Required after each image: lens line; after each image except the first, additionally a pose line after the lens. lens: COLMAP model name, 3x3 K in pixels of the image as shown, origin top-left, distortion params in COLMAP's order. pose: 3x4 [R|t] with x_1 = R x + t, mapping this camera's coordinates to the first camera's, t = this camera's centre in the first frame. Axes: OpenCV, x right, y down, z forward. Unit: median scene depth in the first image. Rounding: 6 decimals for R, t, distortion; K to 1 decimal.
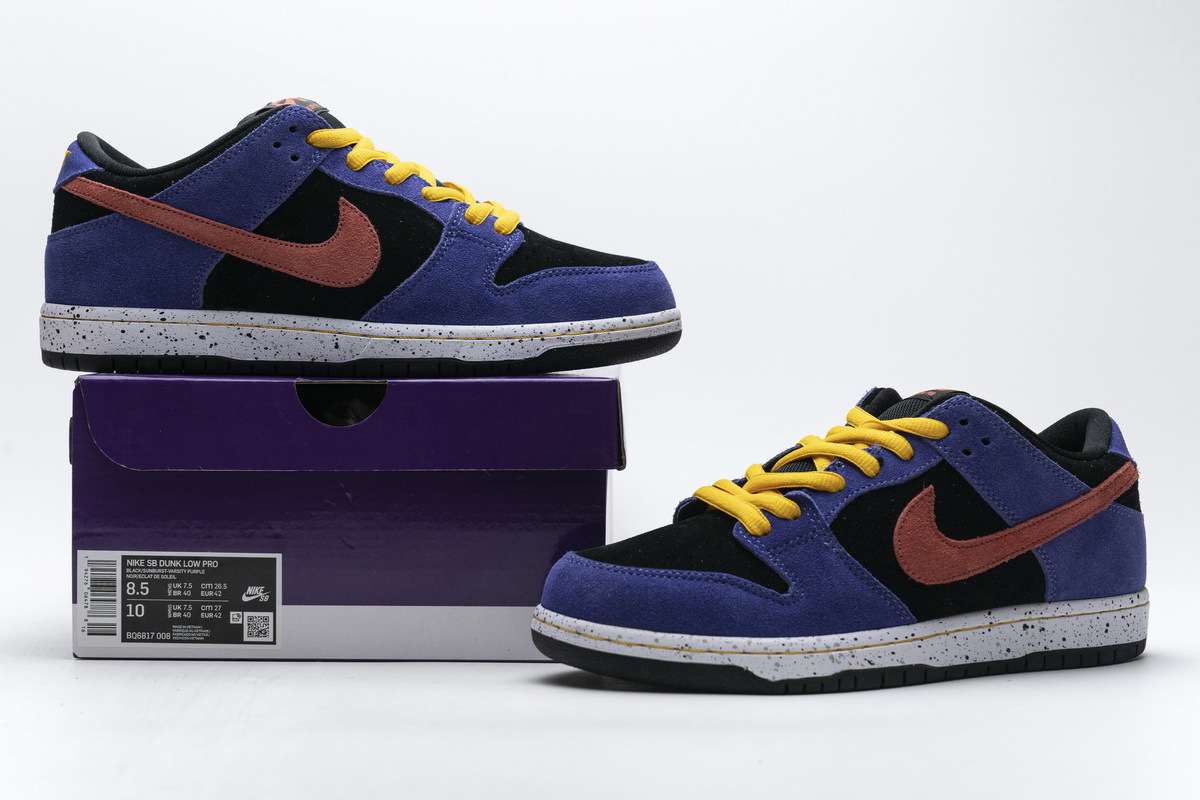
lens RADIAL K [[2066.1, 0, 596.1], [0, 2066.1, 399.9], [0, 0, 1]] dist [0.068711, 0.000000]
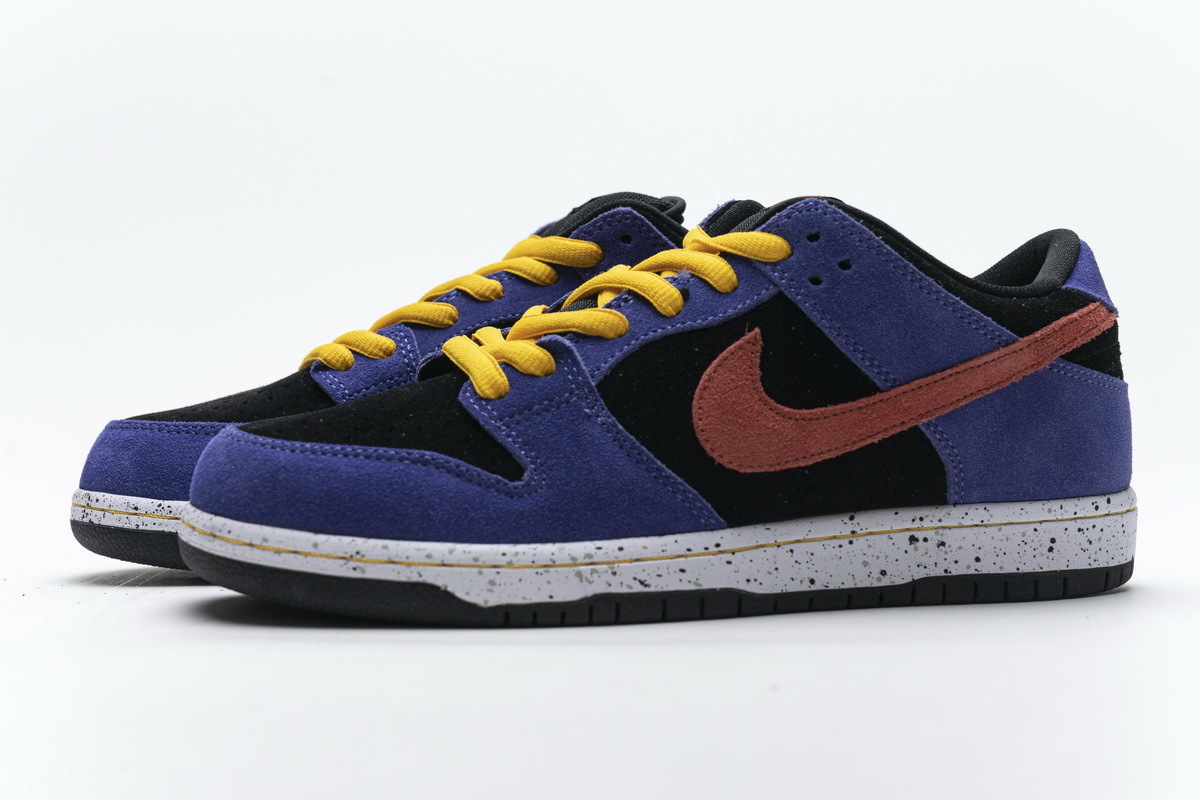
lens RADIAL K [[2395.0, 0, 601.8], [0, 2395.0, 401.0], [0, 0, 1]] dist [0.078216, 0.000000]
pose [[0.988938, 0.000117, -0.148329, 0.229108], [0.002225, 0.999875, 0.015625, 0.052960], [0.148312, -0.015782, 0.988815, 0.213139]]
